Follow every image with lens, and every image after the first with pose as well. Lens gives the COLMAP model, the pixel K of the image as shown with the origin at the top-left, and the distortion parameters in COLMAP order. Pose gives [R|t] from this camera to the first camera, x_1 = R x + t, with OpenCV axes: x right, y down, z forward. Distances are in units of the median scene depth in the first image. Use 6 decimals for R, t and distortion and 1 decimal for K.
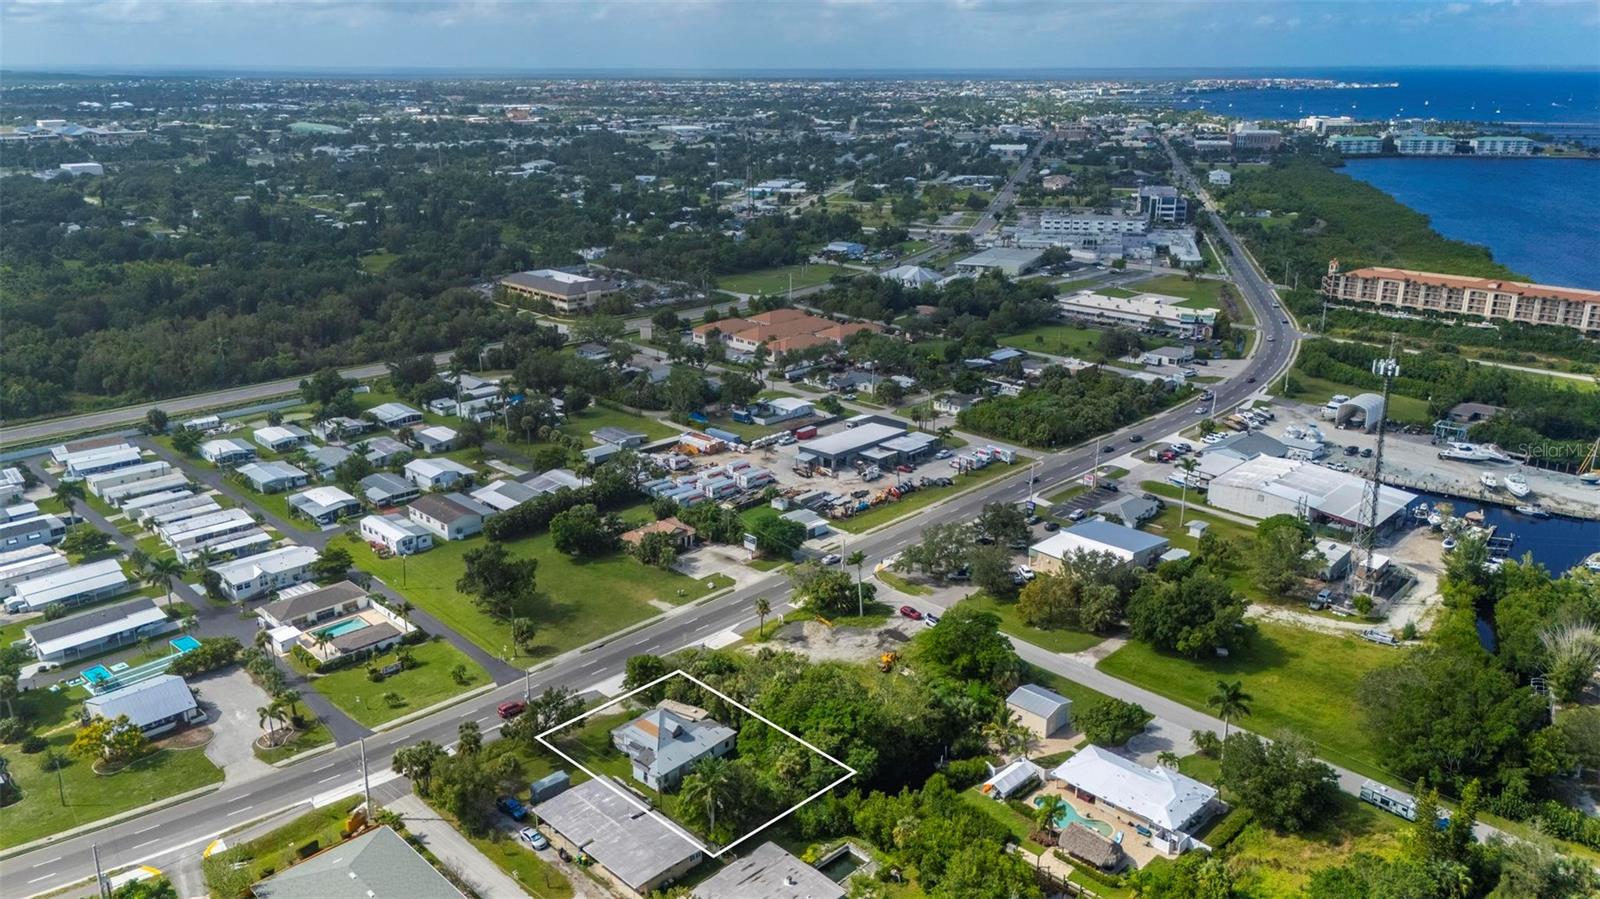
lens RADIAL K [[1185.9, 0, 806.9], [0, 1185.9, 449.2], [0, 0, 1]] dist [0.071618, -0.082766]
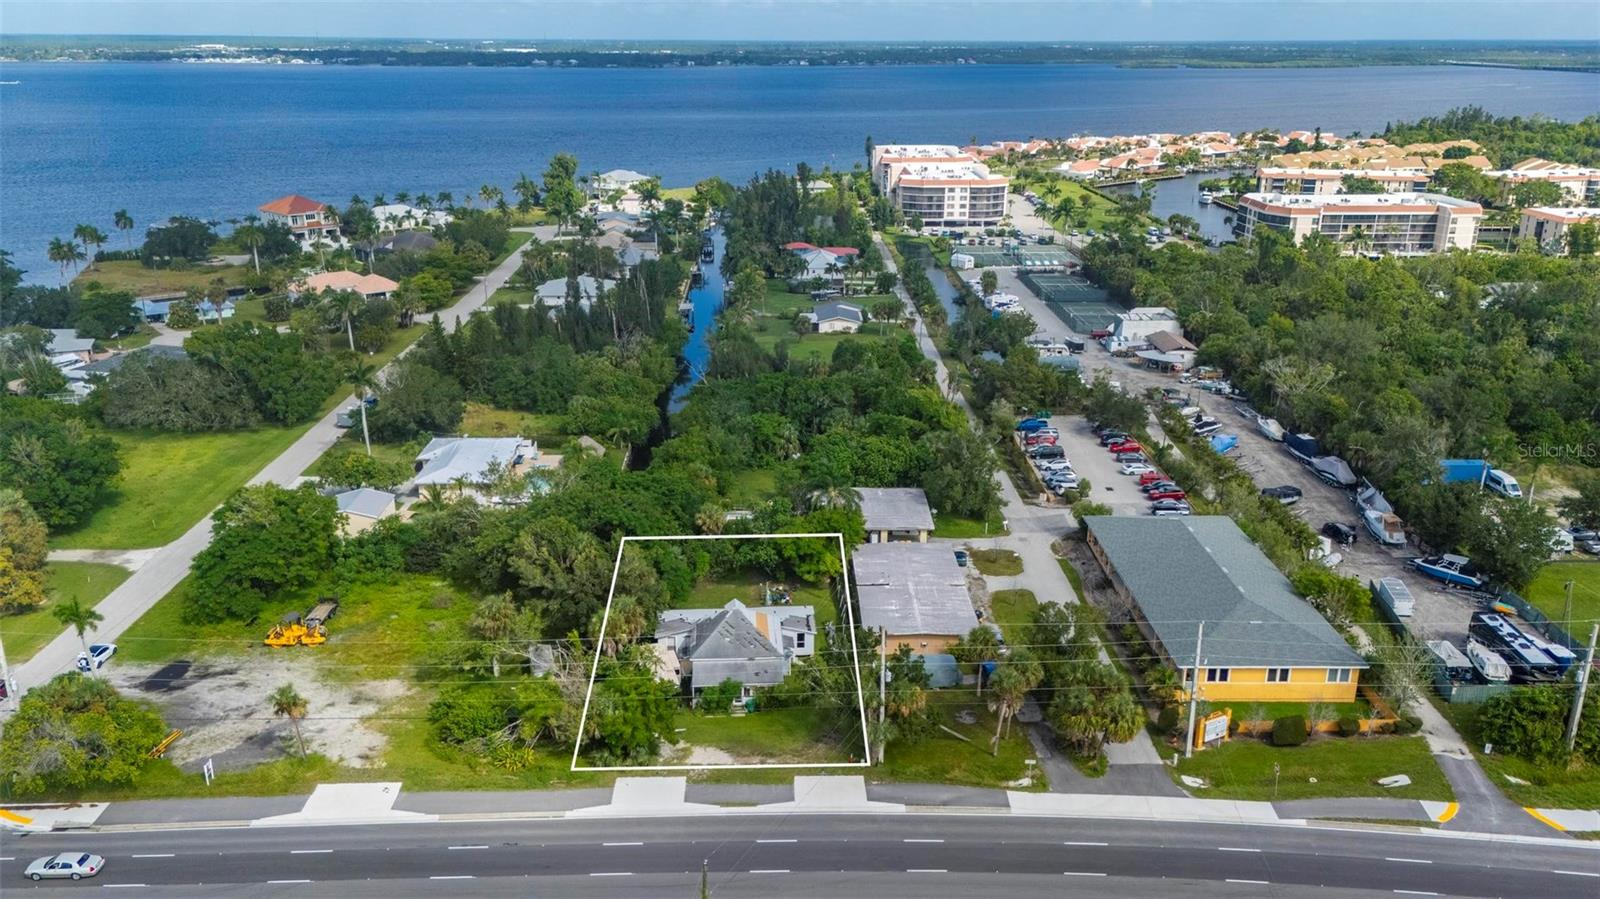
lens RADIAL K [[1232.7, 0, 800.0], [0, 1232.7, 449.5], [0, 0, 1]] dist [0.089473, -0.119588]
pose [[-0.714112, -0.226630, 0.662331, -0.332970], [0.208198, 0.834572, 0.510041, -0.107304], [-0.668354, 0.502123, -0.548794, 0.762851]]
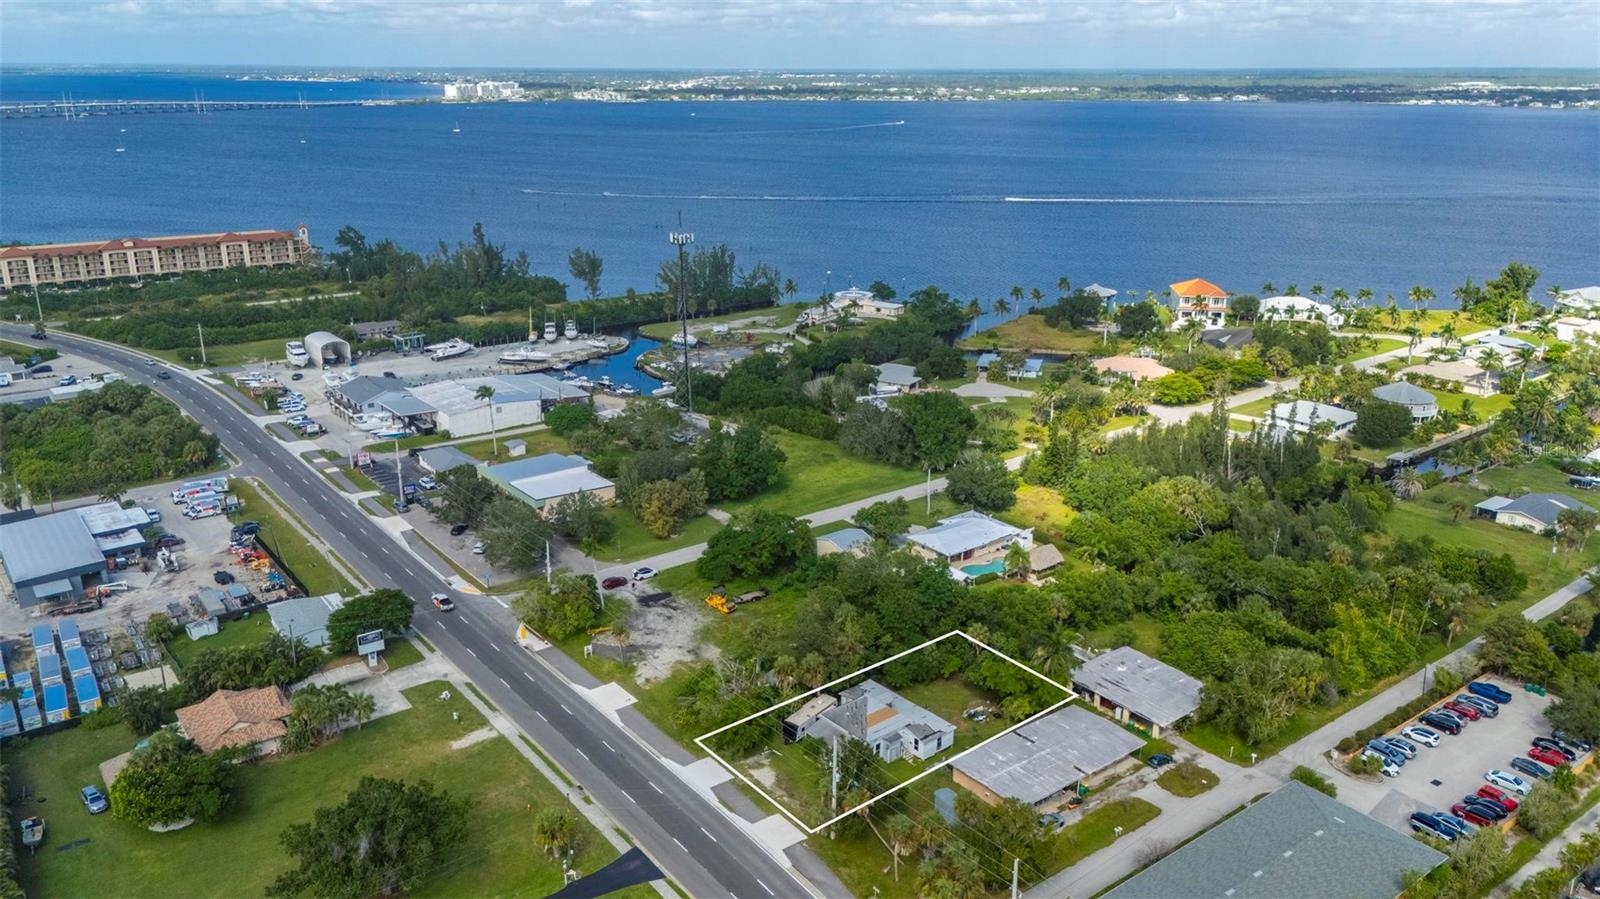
lens RADIAL K [[1156.3, 0, 800.0], [0, 1156.3, 449.5], [0, 0, 1]] dist [0.073947, -0.077203]
pose [[0.139683, -0.310560, 0.940235, -0.503855], [0.300688, 0.918008, 0.258548, -0.101673], [-0.943438, 0.246603, 0.221612, 0.480172]]
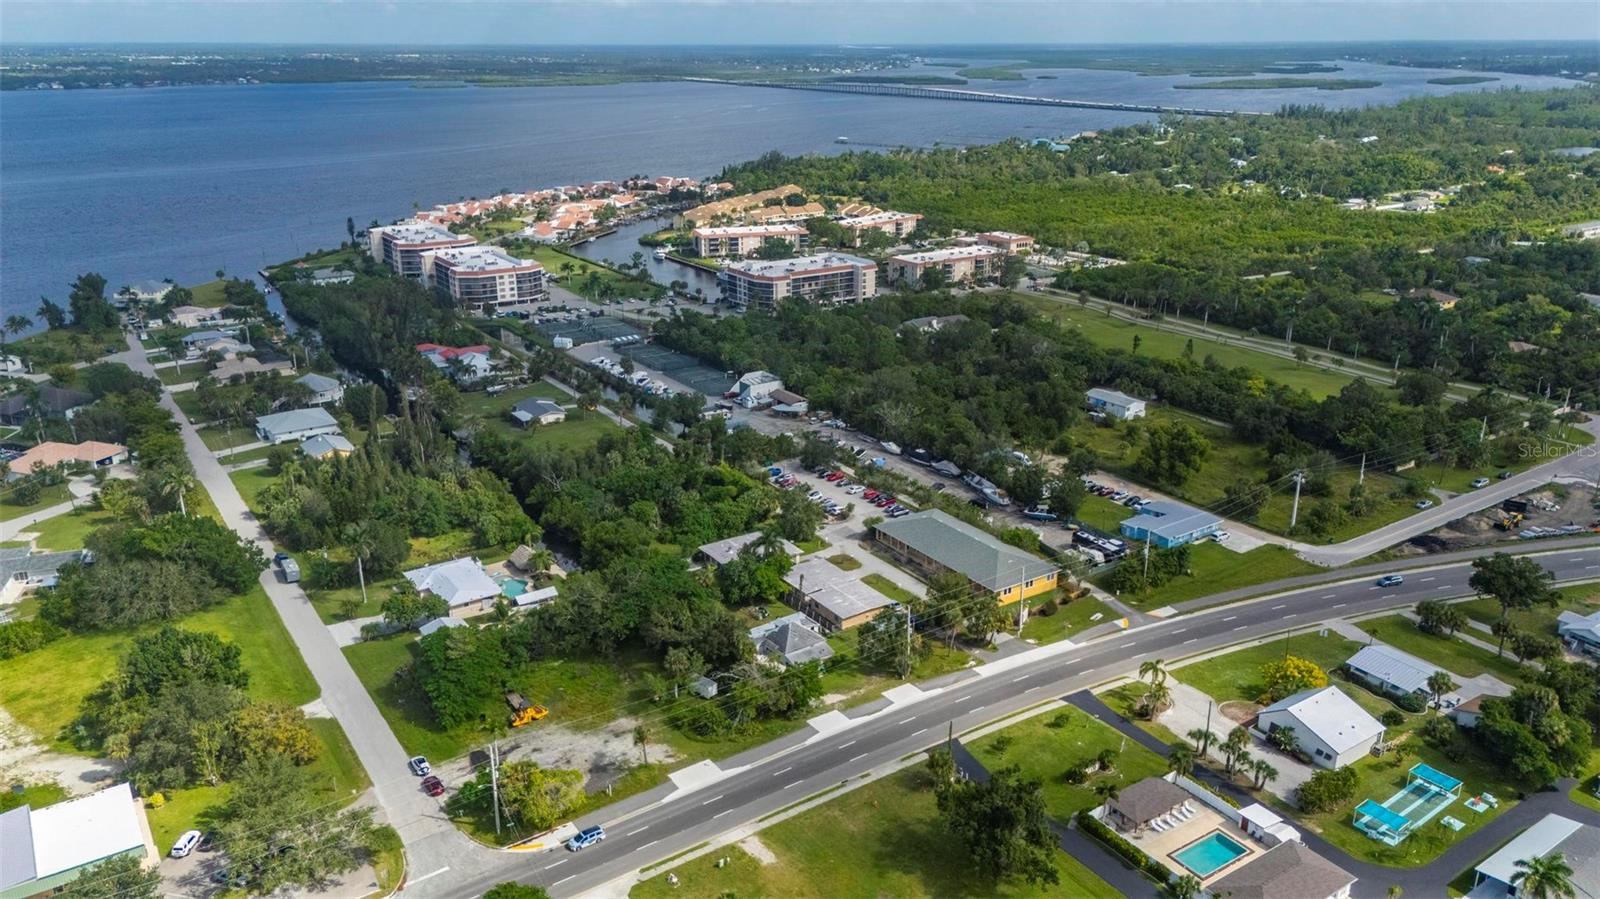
lens RADIAL K [[1166.9, 0, 810.1], [0, 1166.9, 454.3], [0, 0, 1]] dist [0.081753, -0.093905]
pose [[-0.981136, -0.068508, 0.180771, -0.193615], [0.054551, 0.798983, 0.598874, -0.336560], [-0.185461, 0.597438, -0.780174, 1.039754]]
